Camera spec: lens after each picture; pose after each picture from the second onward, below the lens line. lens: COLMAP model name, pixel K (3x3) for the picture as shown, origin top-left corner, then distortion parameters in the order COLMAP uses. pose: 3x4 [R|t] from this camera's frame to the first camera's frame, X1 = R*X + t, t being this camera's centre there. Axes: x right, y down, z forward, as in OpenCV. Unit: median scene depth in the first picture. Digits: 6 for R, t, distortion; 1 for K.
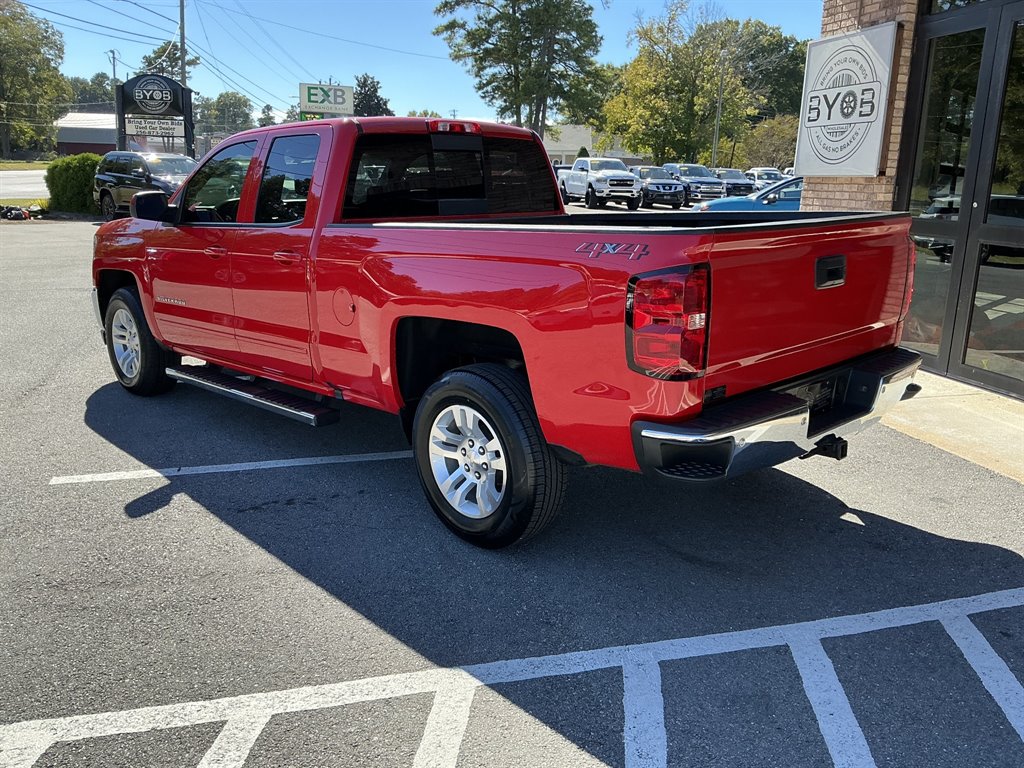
lens RADIAL K [[850.0, 0, 512.8], [0, 850.0, 386.8], [0, 0, 1]] dist [0.103618, -0.221375]
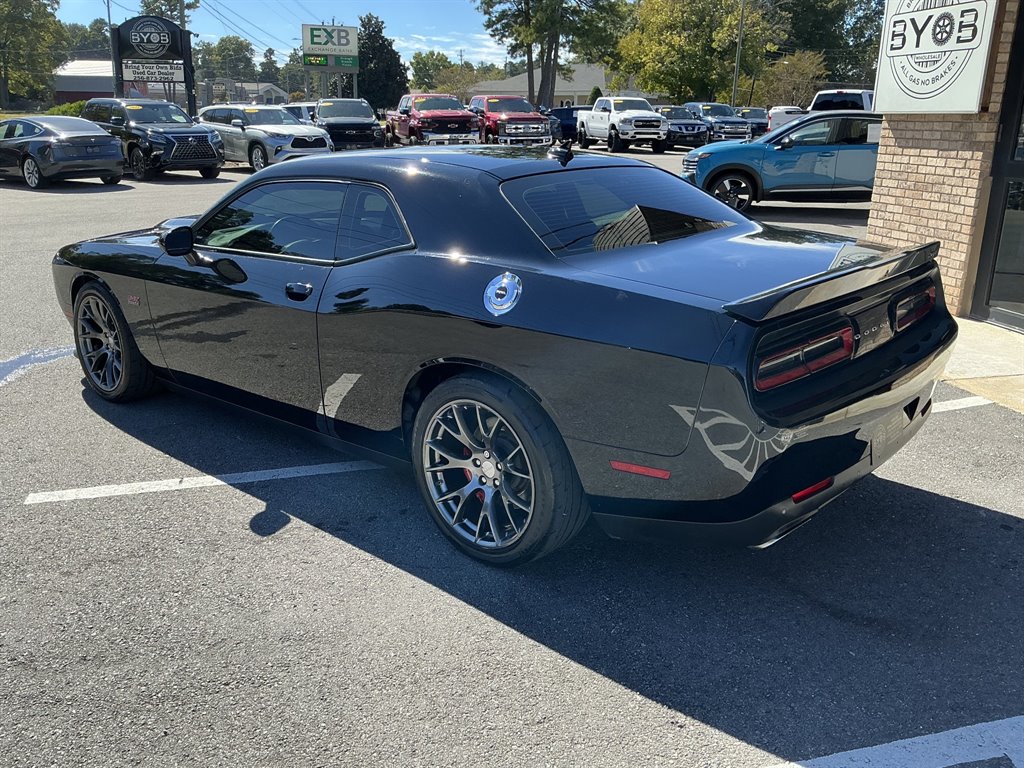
lens RADIAL K [[857.2, 0, 521.1], [0, 857.2, 388.0], [0, 0, 1]] dist [0.056191, -0.120444]
pose [[0.999917, -0.012128, -0.004331, -0.009418], [0.012372, 0.998019, 0.061686, -0.006905], [0.003574, -0.061734, 0.998086, 0.029837]]
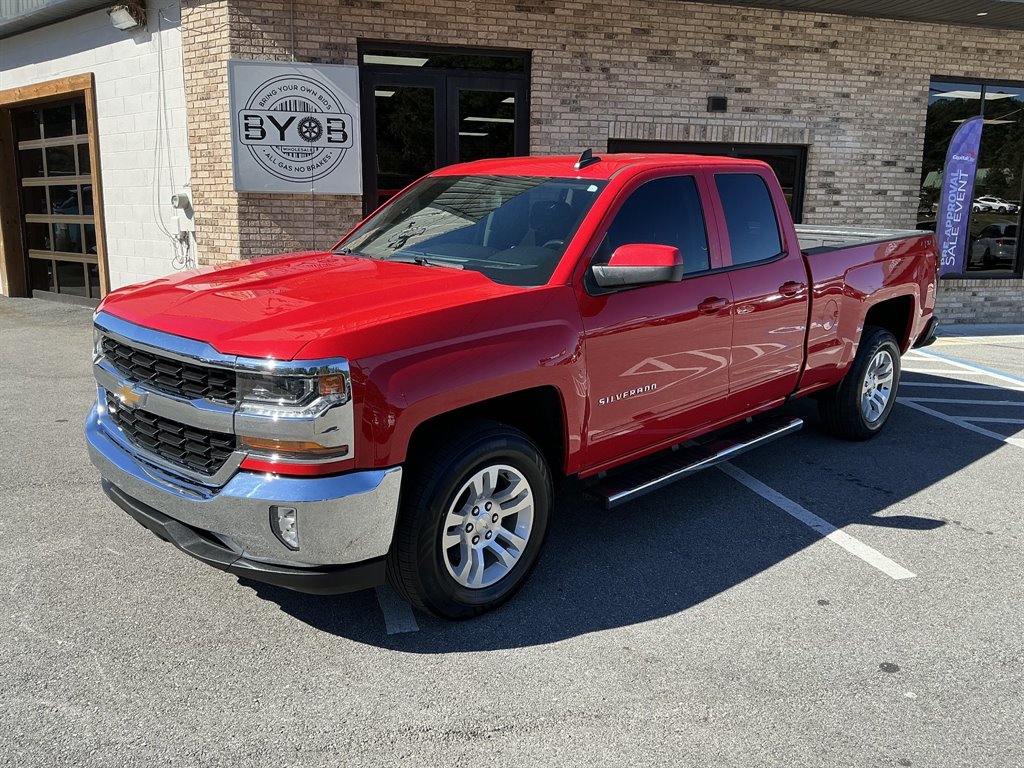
lens RADIAL K [[844.8, 0, 512.0], [0, 844.8, 384.0], [0, 0, 1]] dist [0.138202, -0.301688]
pose [[-0.011685, -0.229988, 0.973123, -0.207413], [0.218786, 0.949021, 0.226918, -0.055698], [-0.975703, 0.215558, 0.039229, 0.205391]]
